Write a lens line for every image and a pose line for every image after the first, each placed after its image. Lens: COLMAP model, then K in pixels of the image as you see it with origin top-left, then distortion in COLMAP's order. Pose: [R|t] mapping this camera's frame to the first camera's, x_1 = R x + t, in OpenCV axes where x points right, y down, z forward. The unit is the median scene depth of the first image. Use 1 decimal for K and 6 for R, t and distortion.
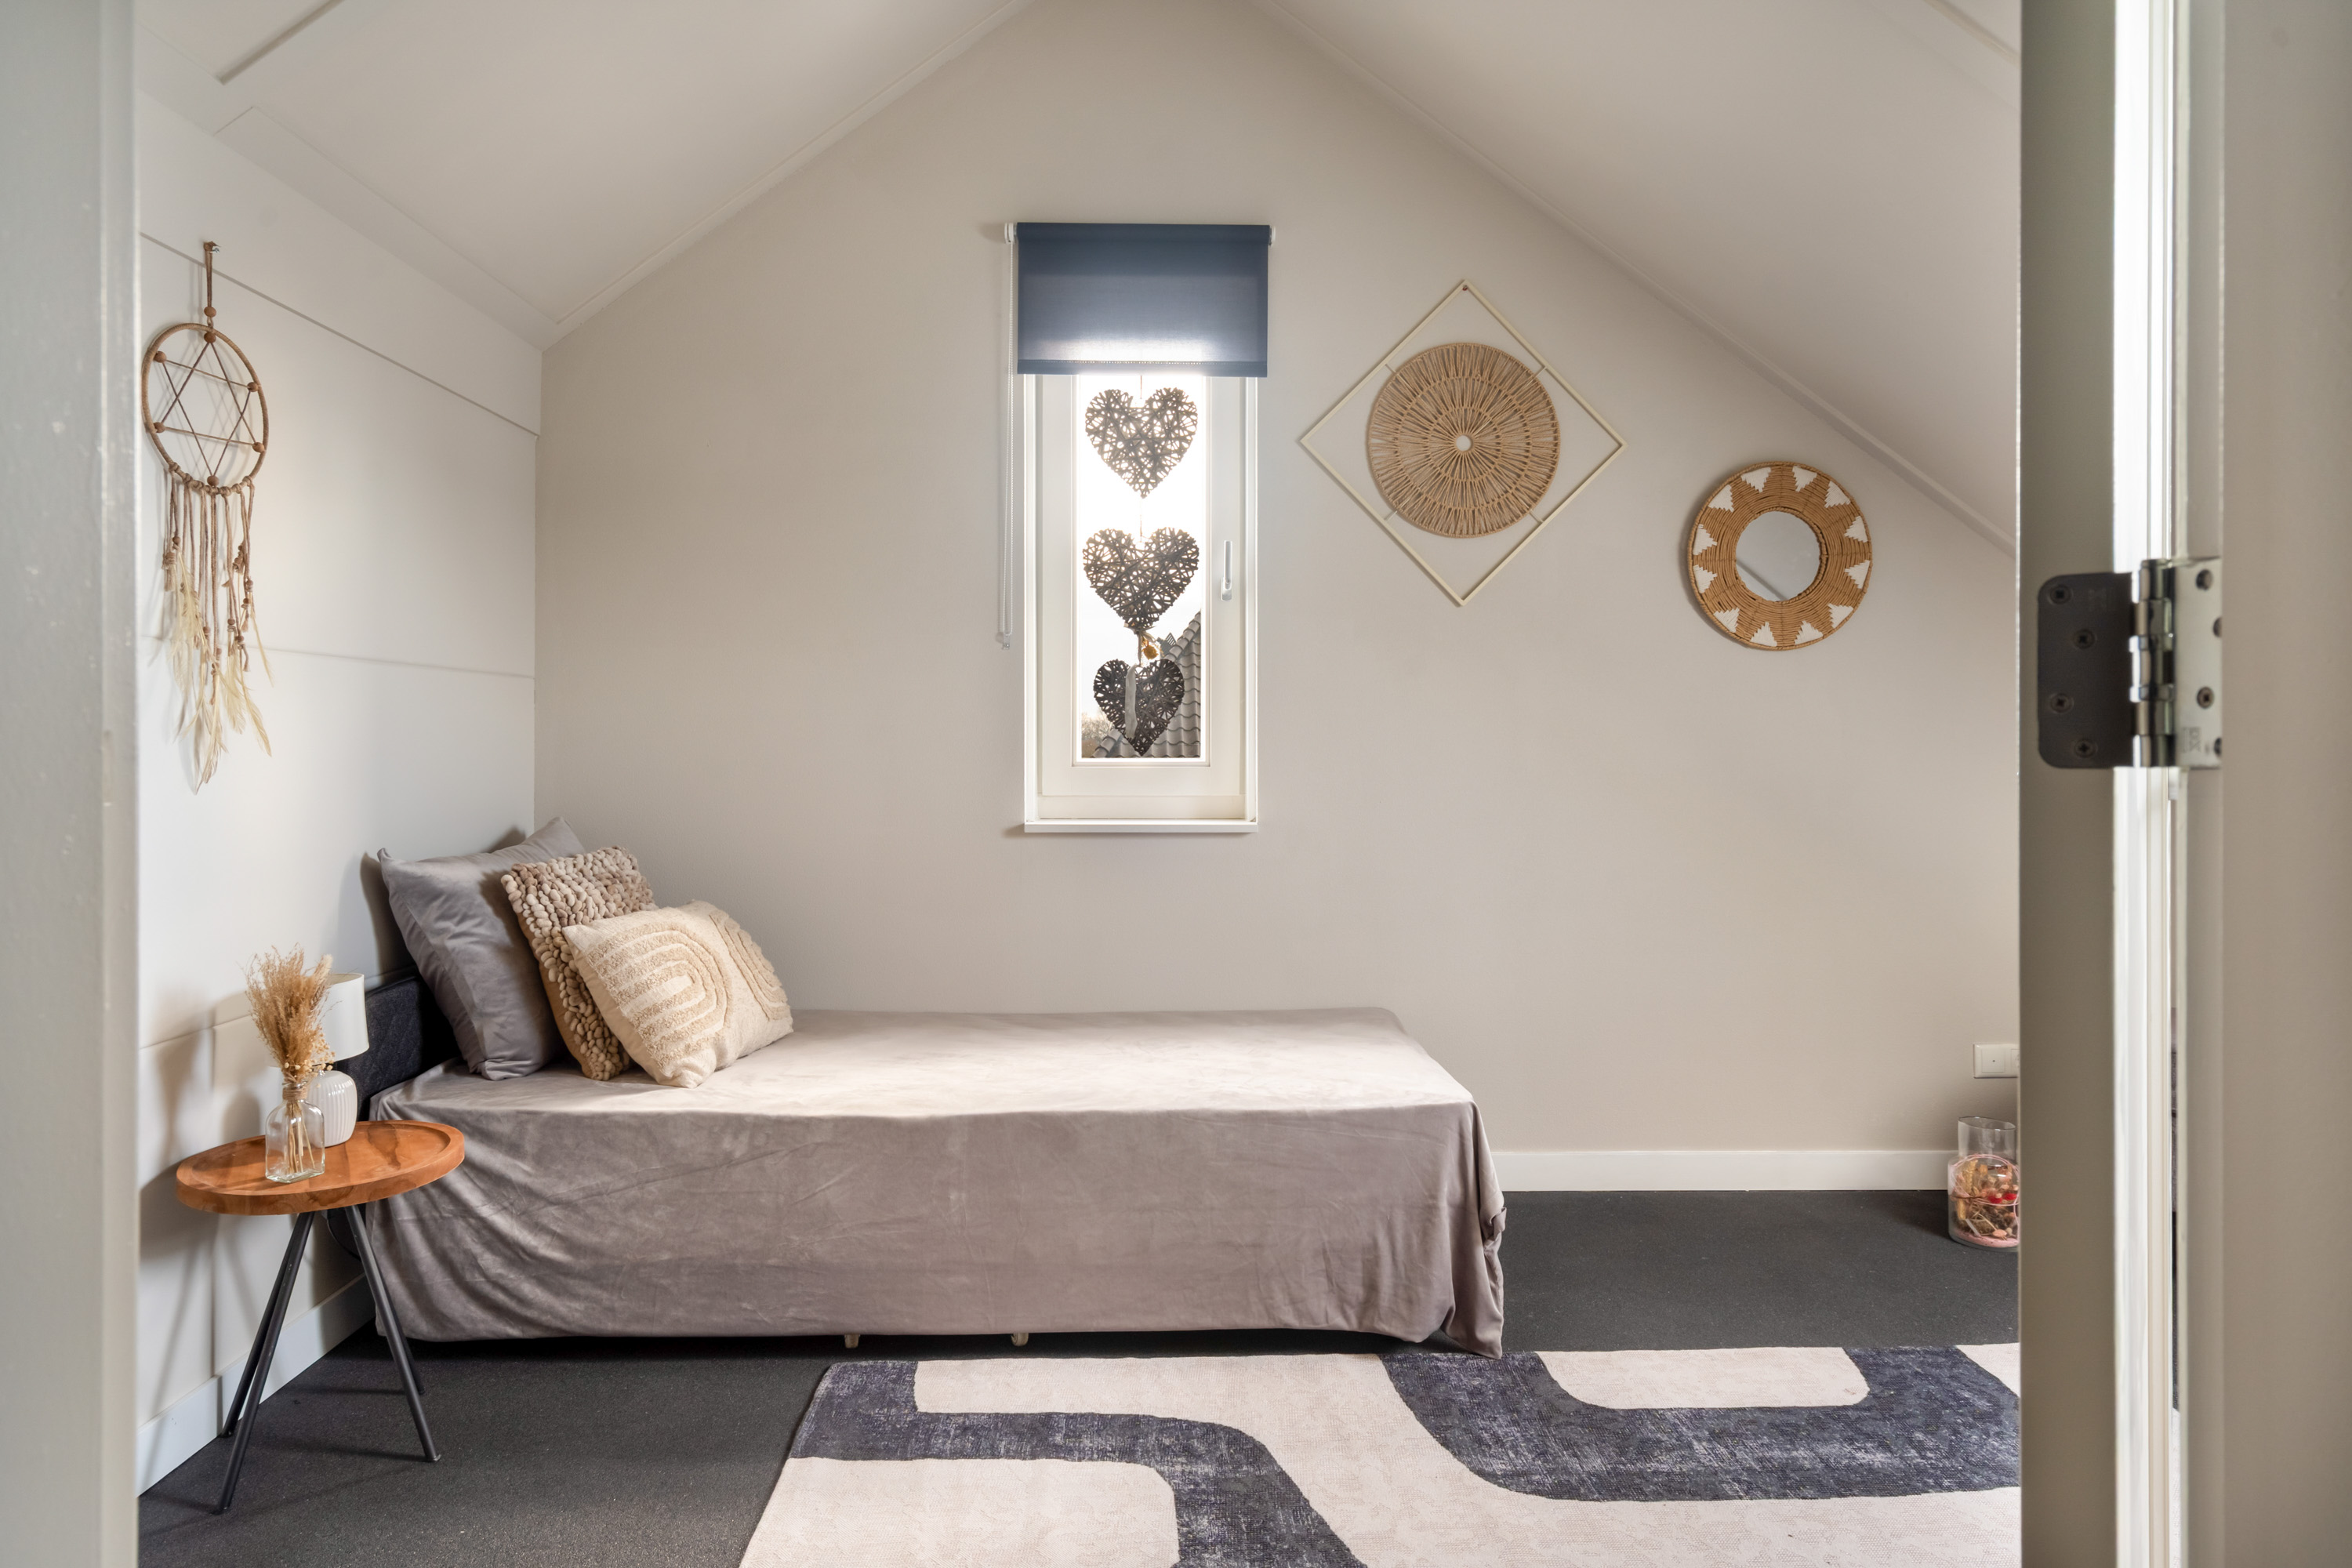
lens RADIAL K [[1387.0, 0, 1175.3], [0, 1387.0, 742.2], [0, 0, 1]] dist [-0.002285, -0.000820]
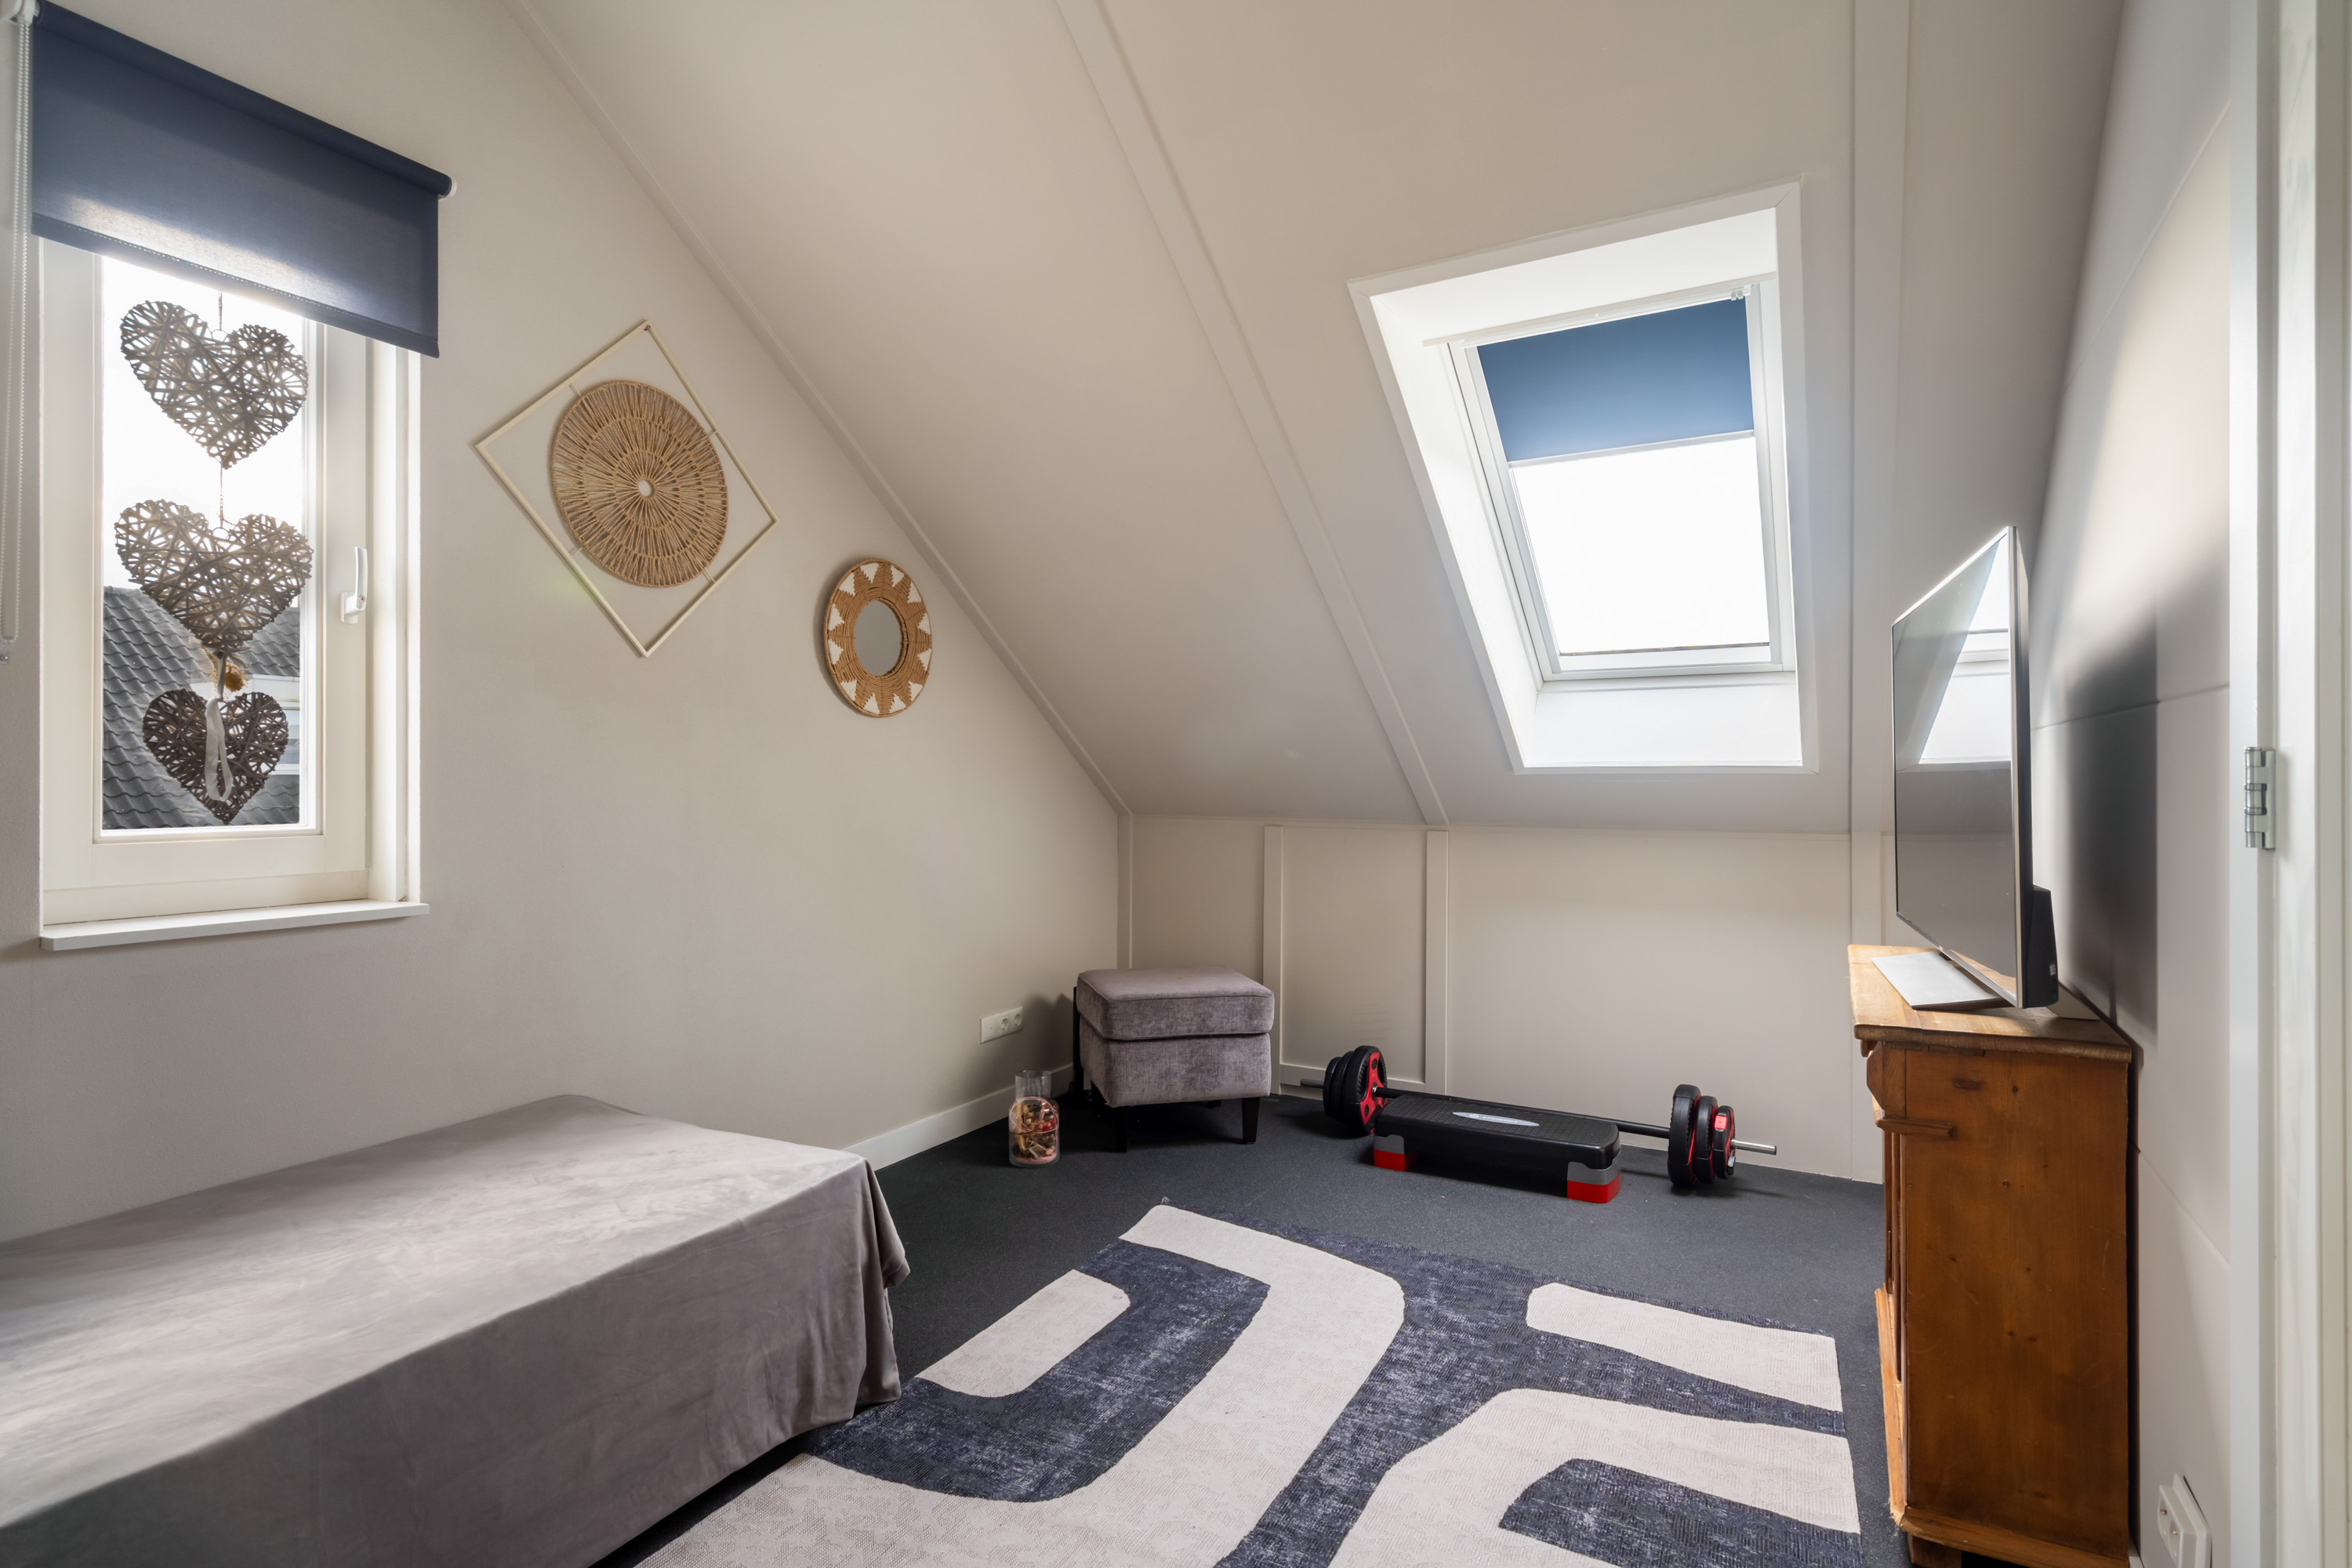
lens RADIAL K [[1161.2, 0, 1171.6], [0, 1161.2, 772.9], [0, 0, 1]] dist [-0.002332, -0.000194]
pose [[0.512988, 0.002370, 0.858393, -0.297147], [-0.000633, 0.999997, -0.002383, -0.016264], [-0.858396, 0.000679, 0.512988, 0.273423]]
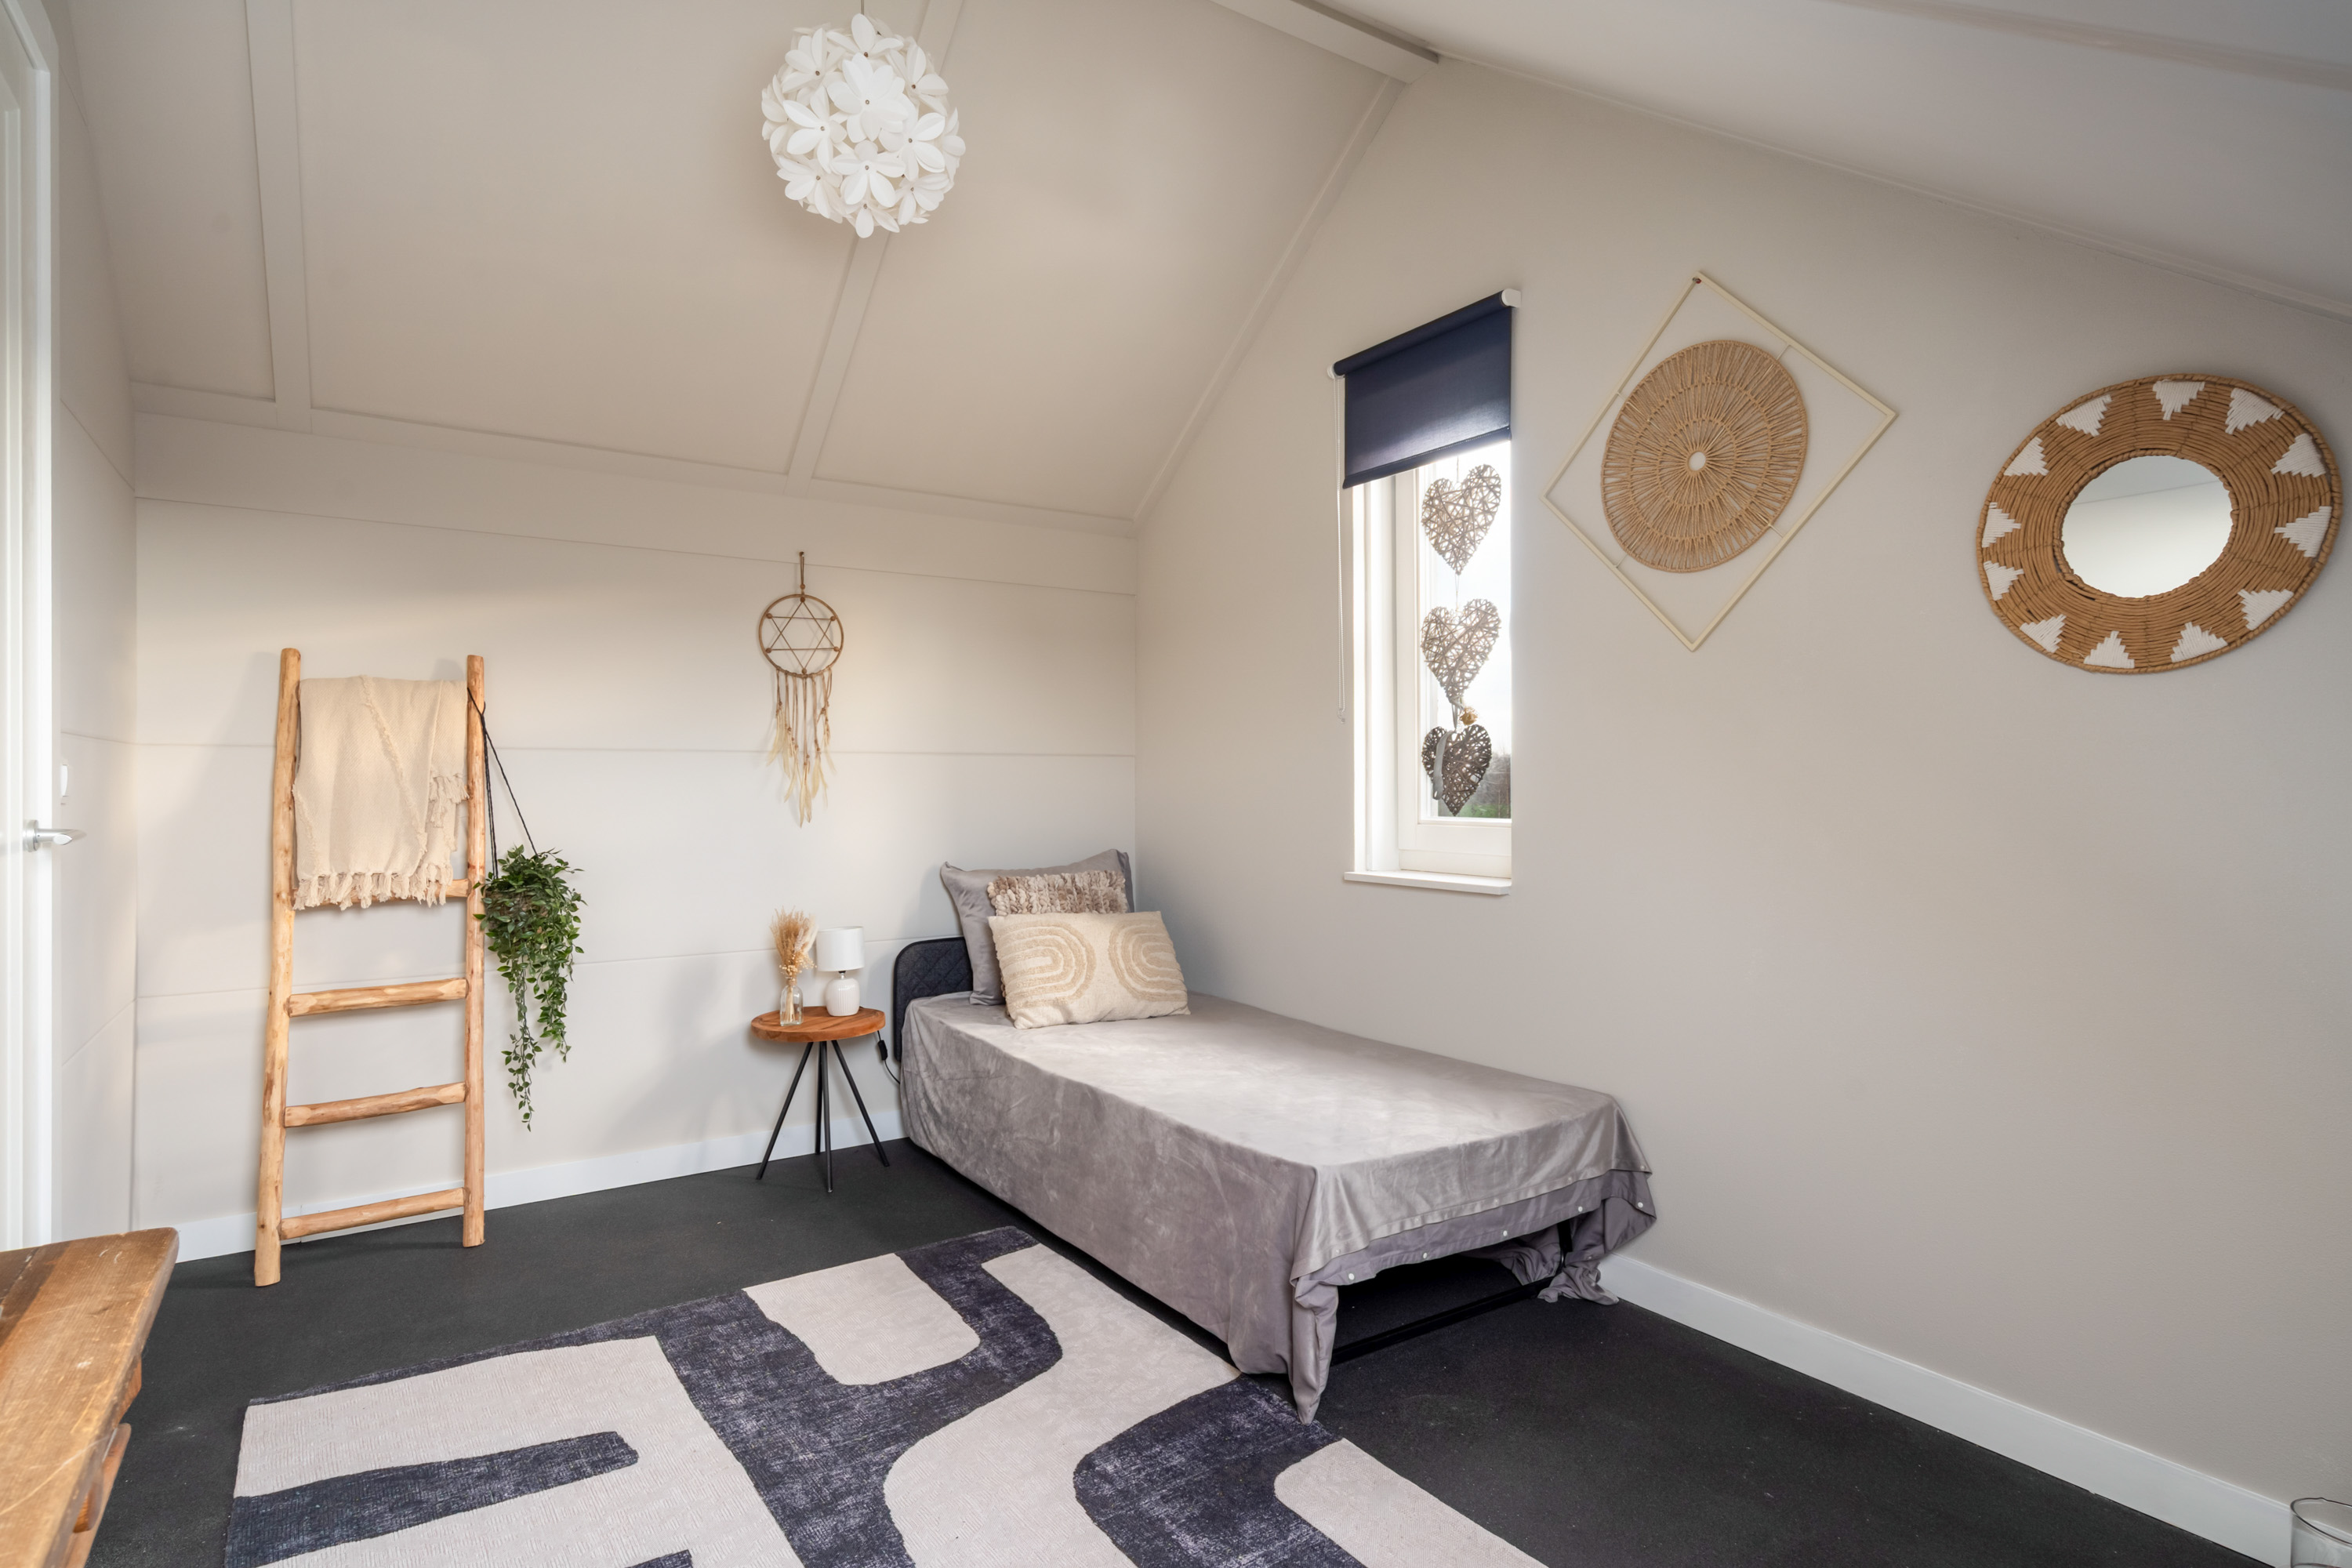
lens RADIAL K [[1227.3, 0, 1207.0], [0, 1227.3, 784.2], [0, 0, 1]] dist [-0.000671, -0.000193]
pose [[0.544474, 0.000128, -0.838778, 0.683809], [0.004816, 0.999983, 0.003279, -0.018785], [0.838764, -0.005825, 0.544464, 0.328943]]
